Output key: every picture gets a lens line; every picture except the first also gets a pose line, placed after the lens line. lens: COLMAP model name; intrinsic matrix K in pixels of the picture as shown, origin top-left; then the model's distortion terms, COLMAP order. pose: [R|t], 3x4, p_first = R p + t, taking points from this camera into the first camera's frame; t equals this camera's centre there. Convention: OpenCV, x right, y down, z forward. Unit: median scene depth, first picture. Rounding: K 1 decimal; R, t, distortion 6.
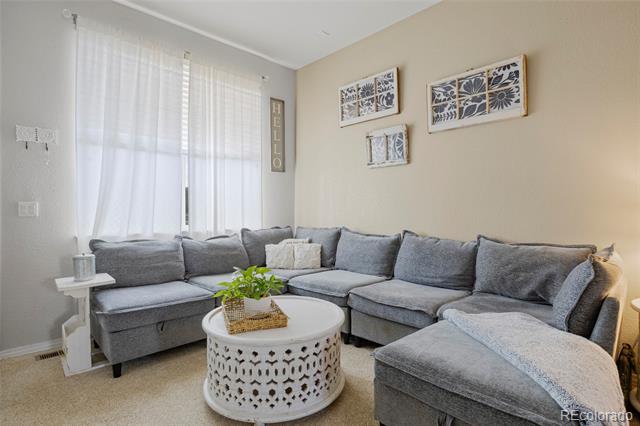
lens RADIAL K [[327.4, 0, 327.1], [0, 327.4, 211.2], [0, 0, 1]] dist [-0.005233, -0.000798]
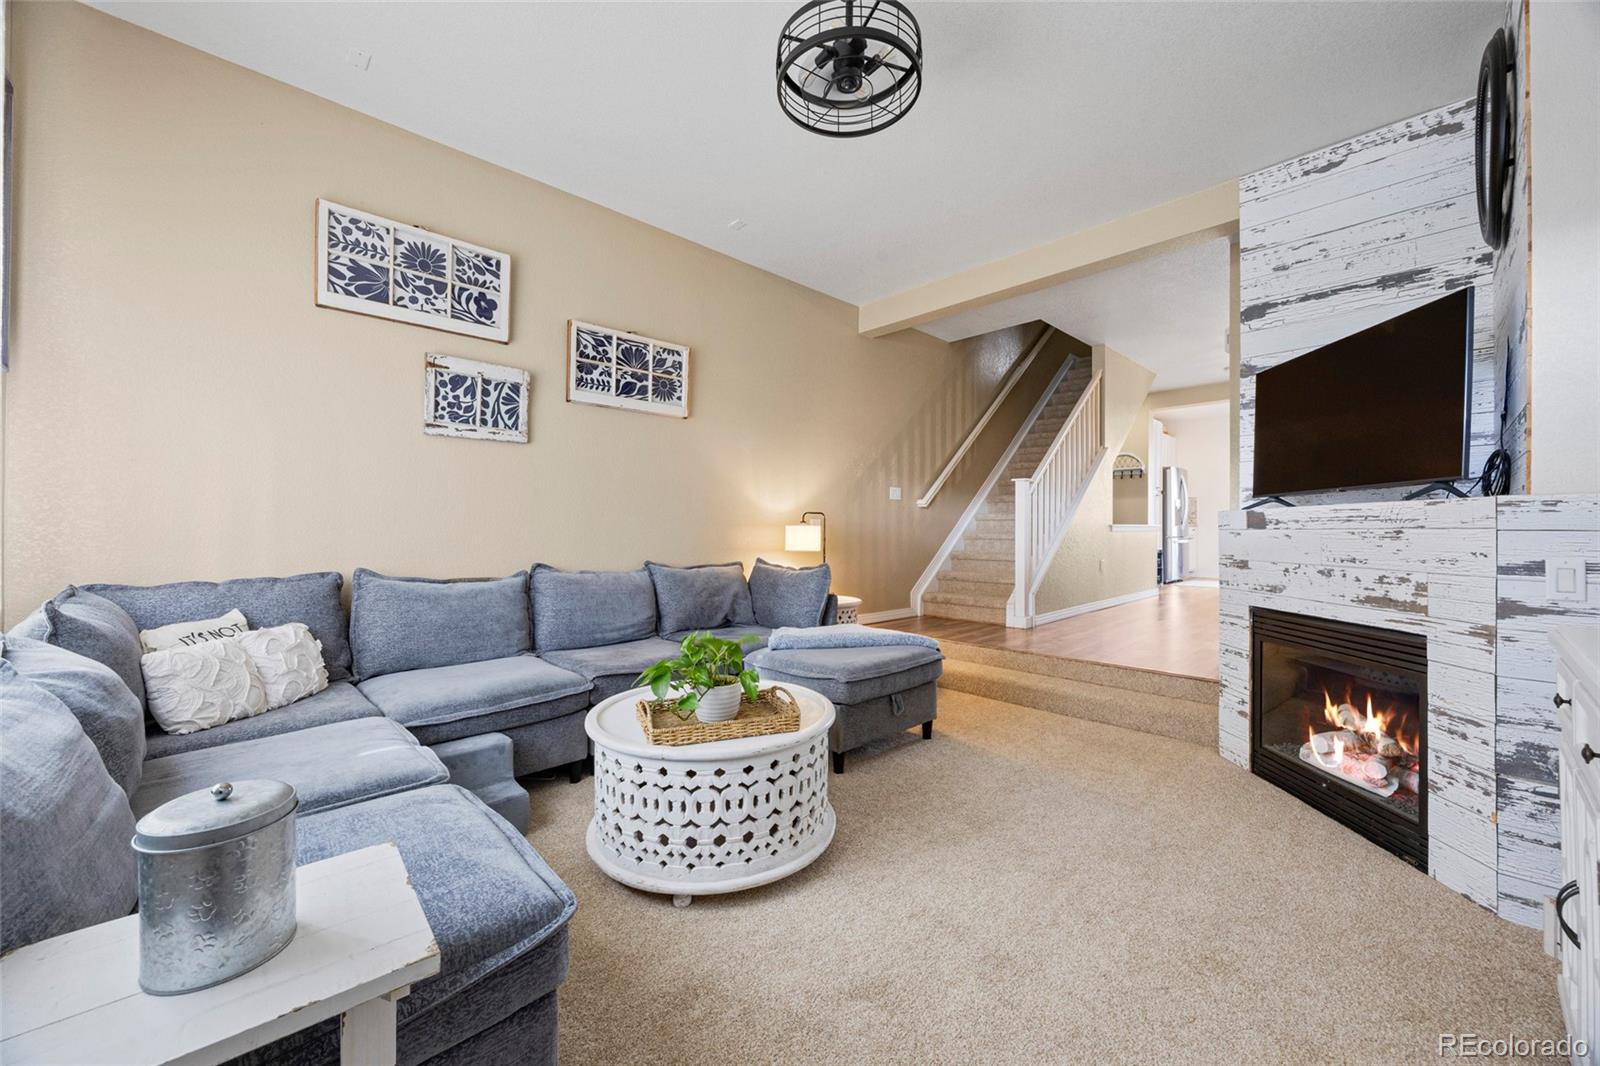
lens RADIAL K [[613.1, 0, 804.6], [0, 613.1, 525.8], [0, 0, 1]] dist [0.000084, -0.000409]
pose [[0.009425, 0.006632, 0.999934, -0.873419], [0.001895, 0.999976, -0.006650, 0.001749], [-0.999954, 0.001957, 0.009412, 0.588313]]
